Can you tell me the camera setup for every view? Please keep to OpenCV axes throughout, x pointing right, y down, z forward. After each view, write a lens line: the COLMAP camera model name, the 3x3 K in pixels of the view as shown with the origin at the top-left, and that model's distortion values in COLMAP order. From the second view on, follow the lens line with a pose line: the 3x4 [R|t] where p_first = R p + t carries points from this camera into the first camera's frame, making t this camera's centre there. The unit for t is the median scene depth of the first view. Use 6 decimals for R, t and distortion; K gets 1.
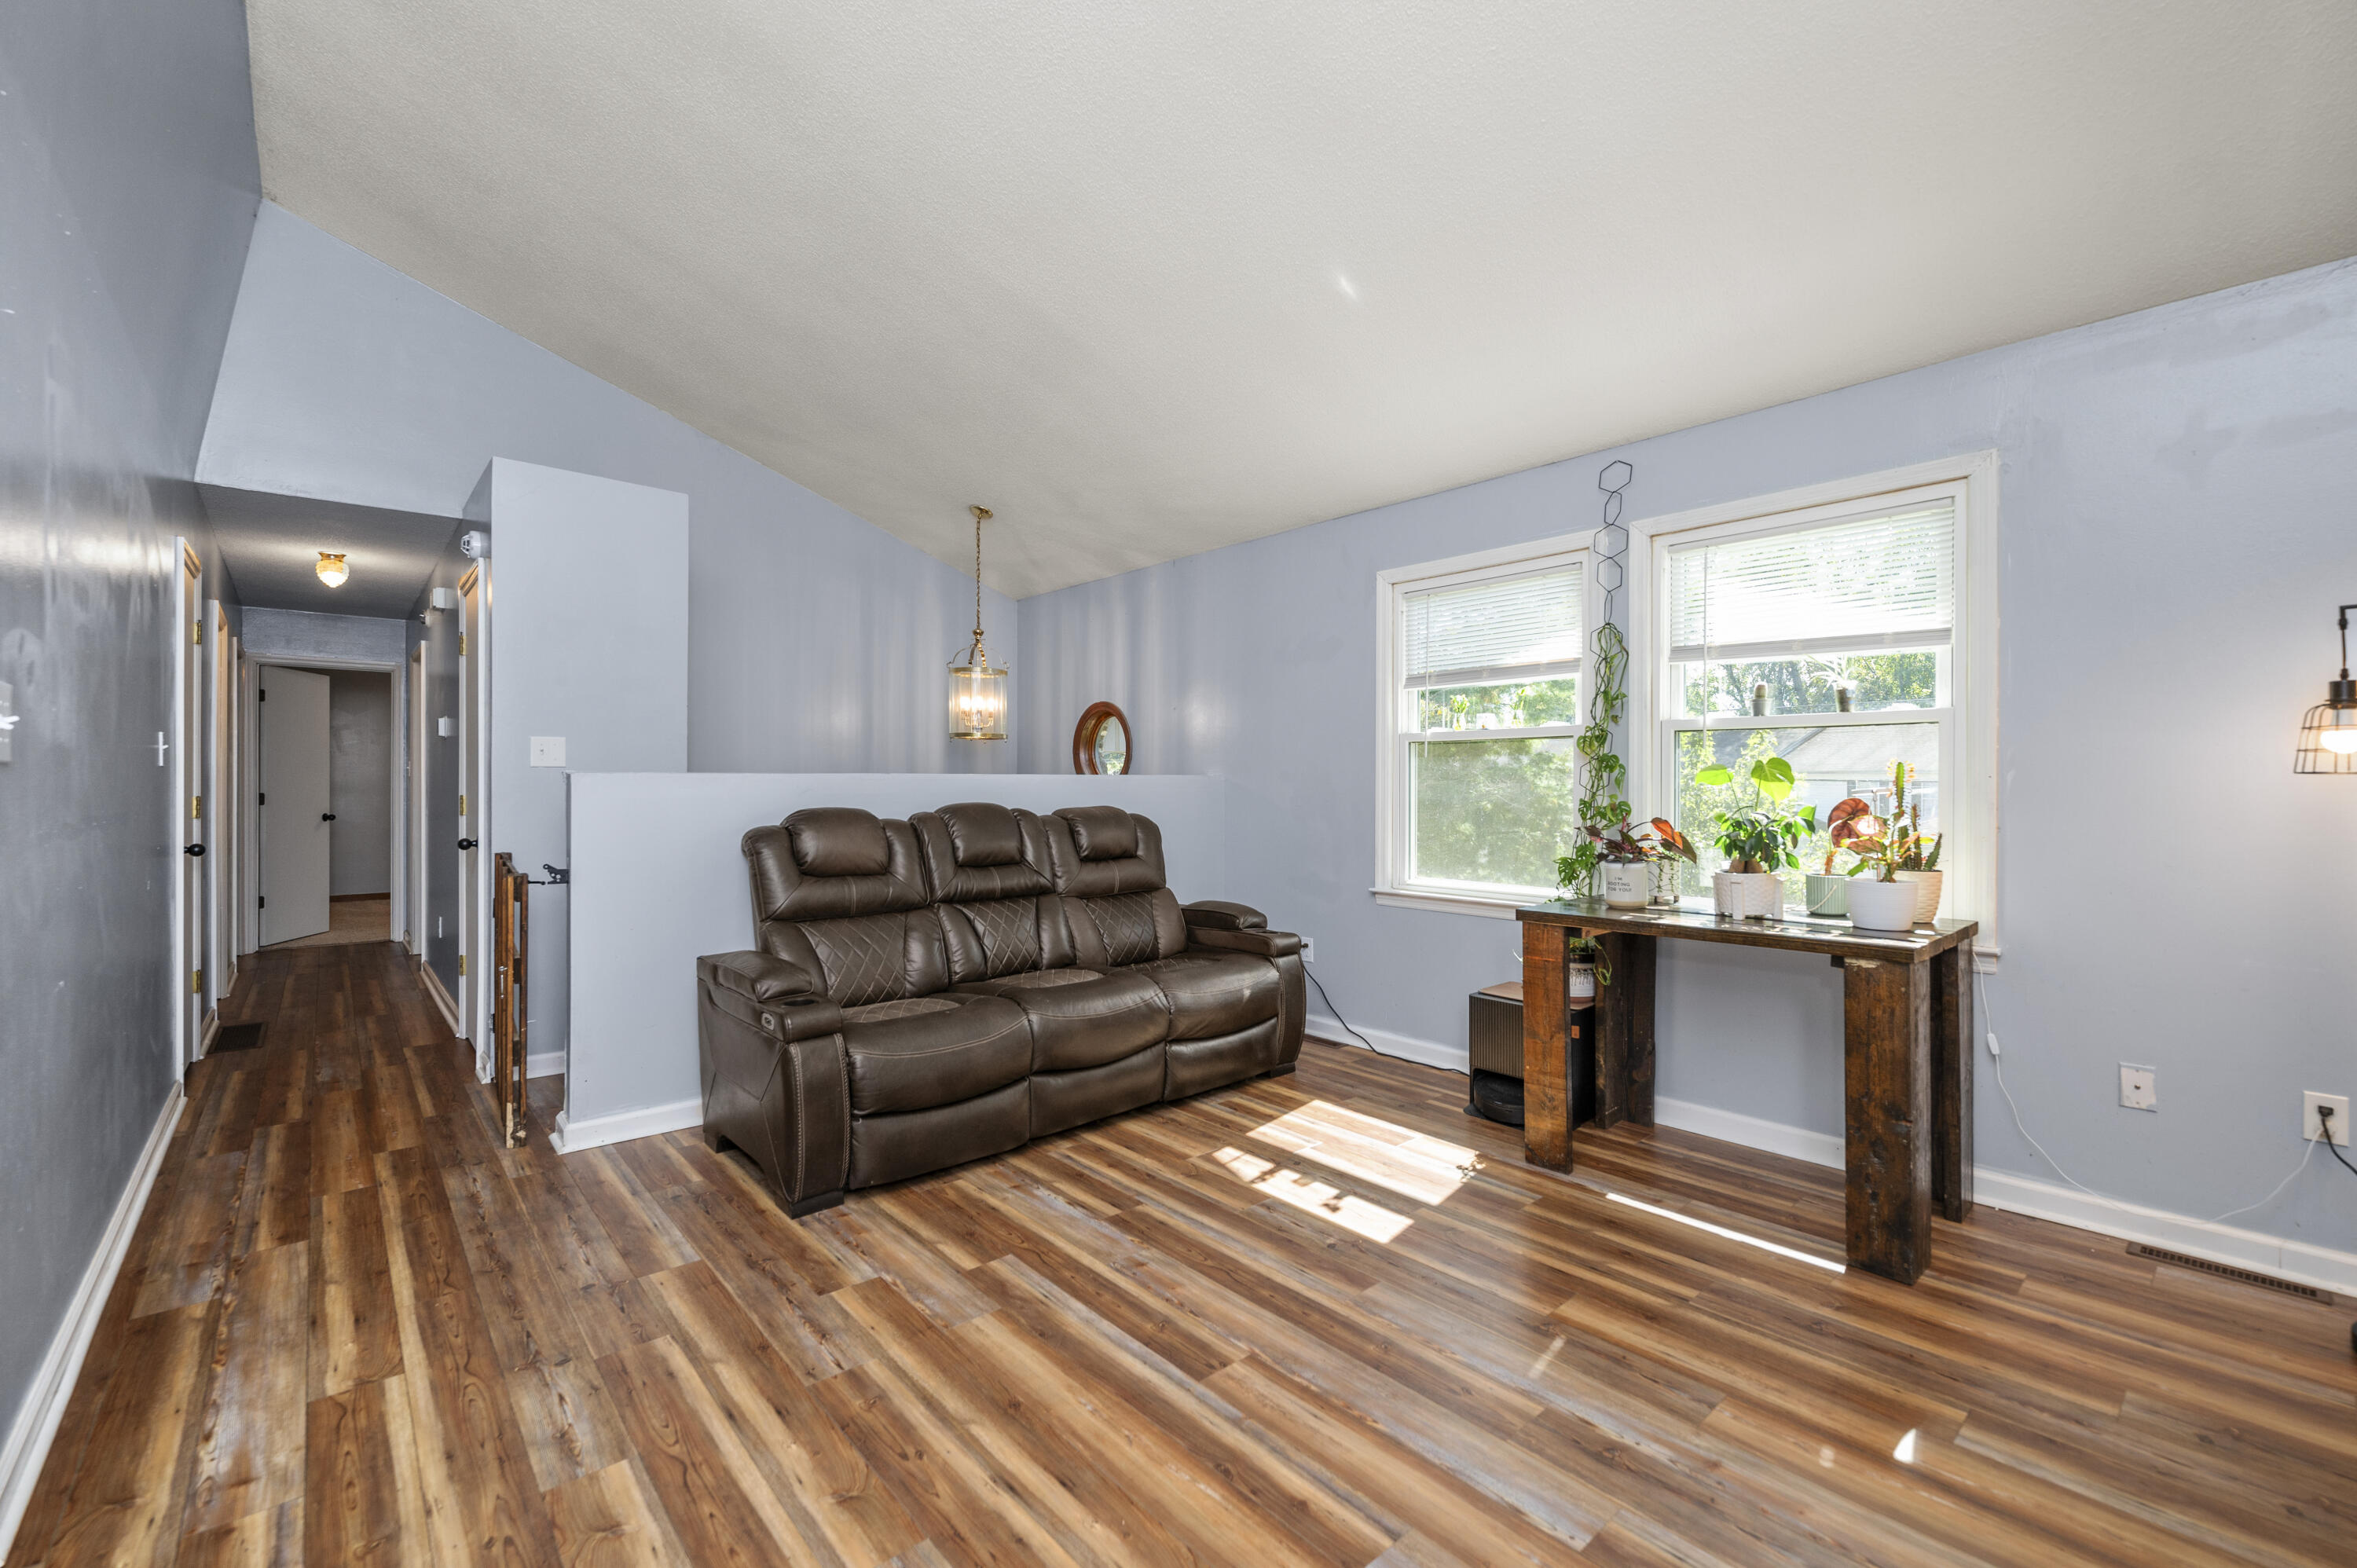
lens RADIAL K [[983.4, 0, 1169.8], [0, 983.4, 785.0], [0, 0, 1]] dist [-0.002403, 0.000833]
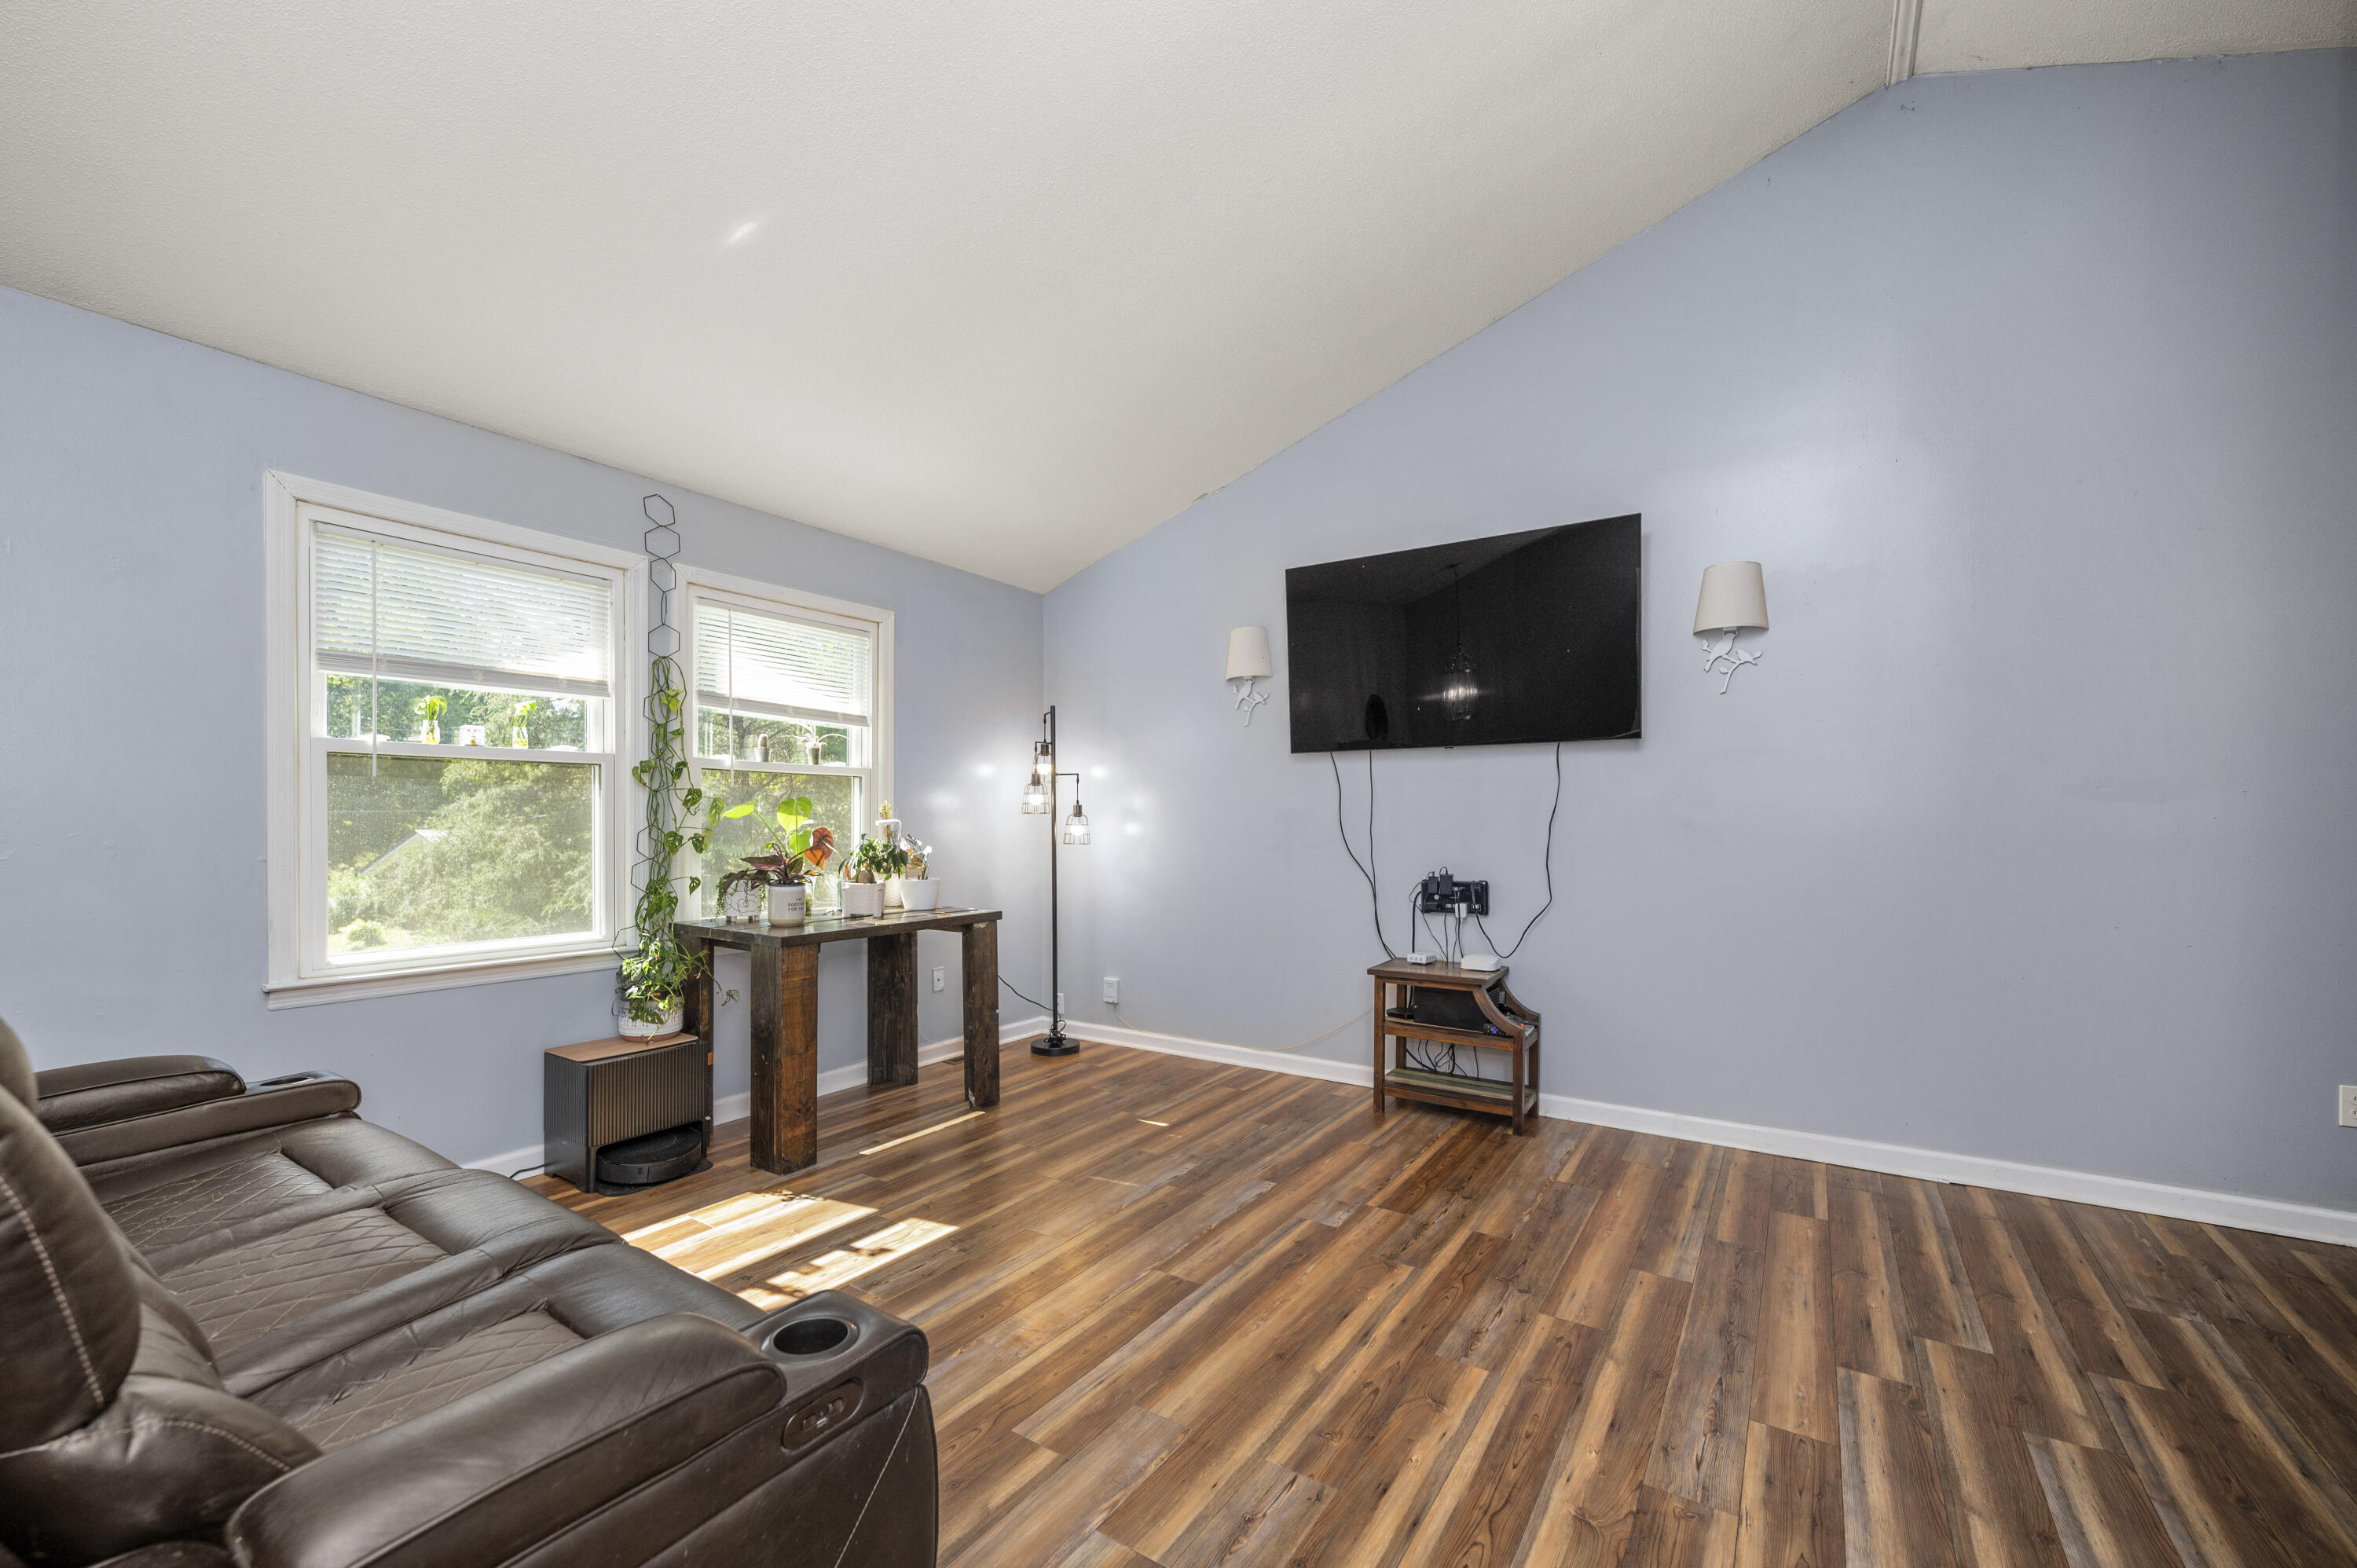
lens RADIAL K [[946.9, 0, 1181.8], [0, 946.9, 836.6], [0, 0, 1]] dist [-0.002725, 0.000624]
pose [[-0.268939, -0.019650, 0.962957, -0.767060], [-0.003565, 0.999805, 0.019406, -0.001189], [-0.963151, 0.001786, -0.268957, 0.911188]]
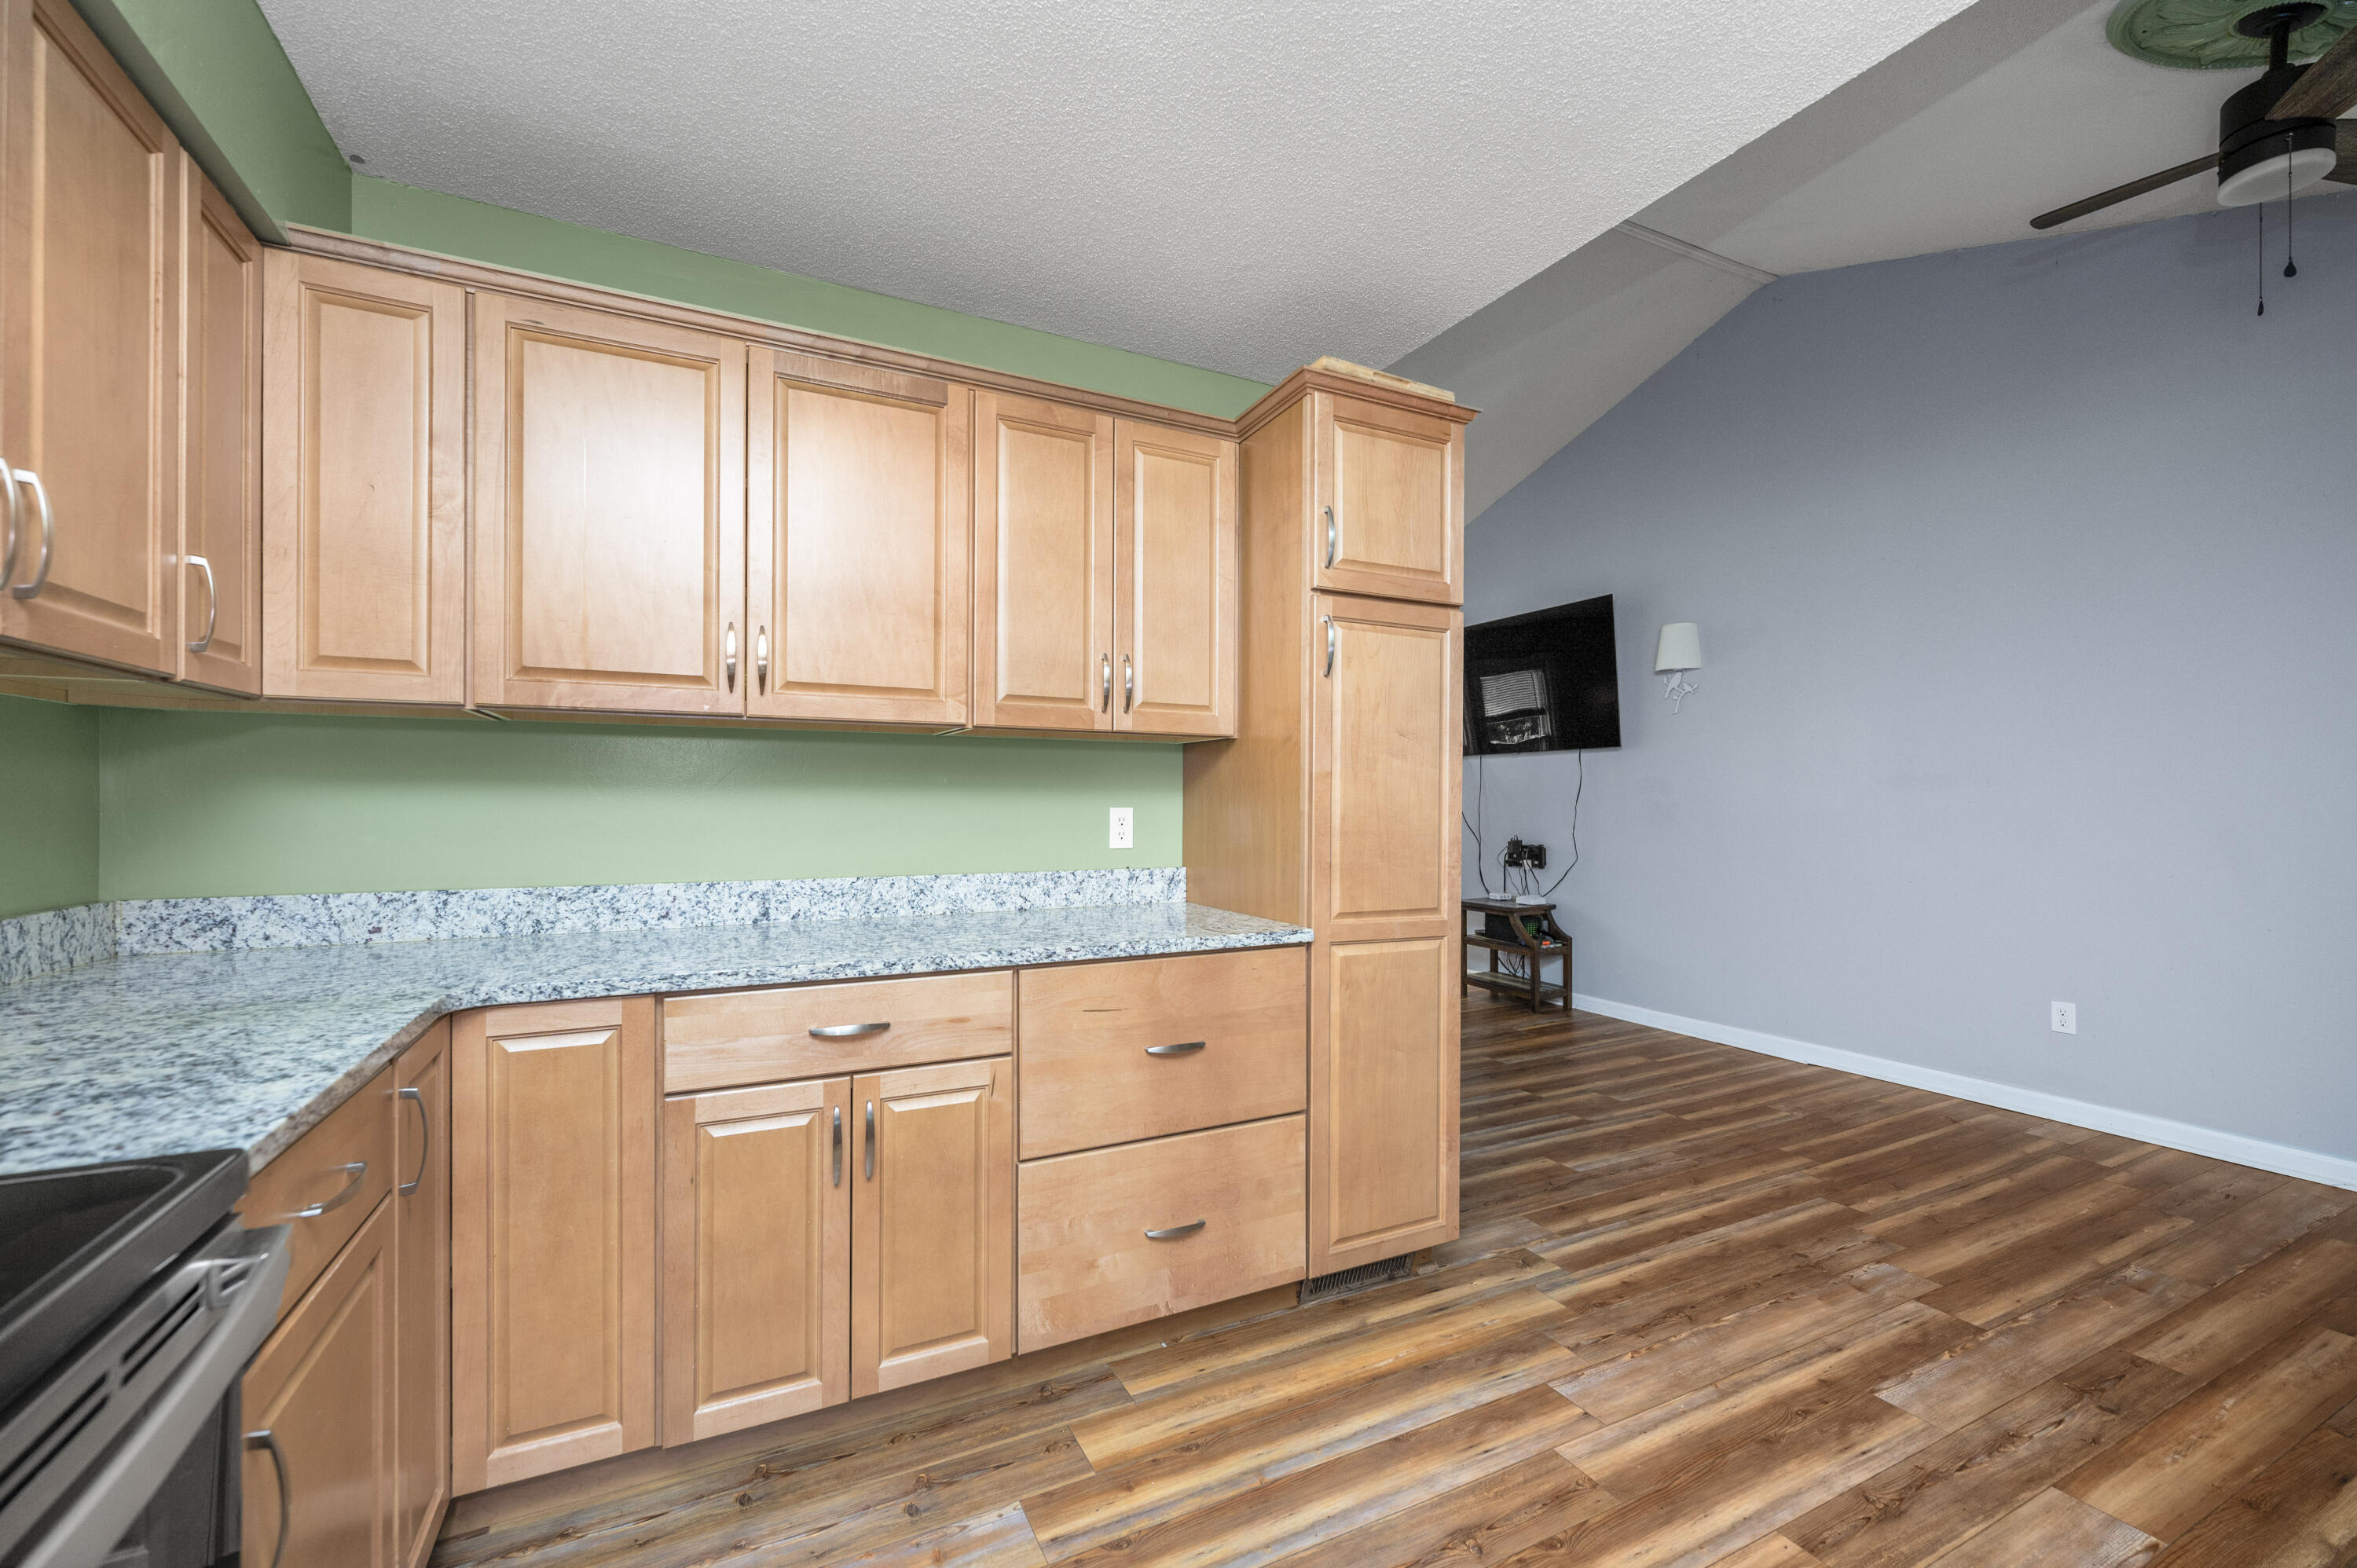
lens RADIAL K [[946.9, 0, 1165.3], [0, 946.9, 798.7], [0, 0, 1]] dist [-0.002725, 0.000624]
pose [[0.256997, 0.000780, 0.966412, -1.659577], [-0.002194, 0.999998, -0.000223, -0.005786], [-0.966410, -0.002063, 0.256999, 0.391100]]
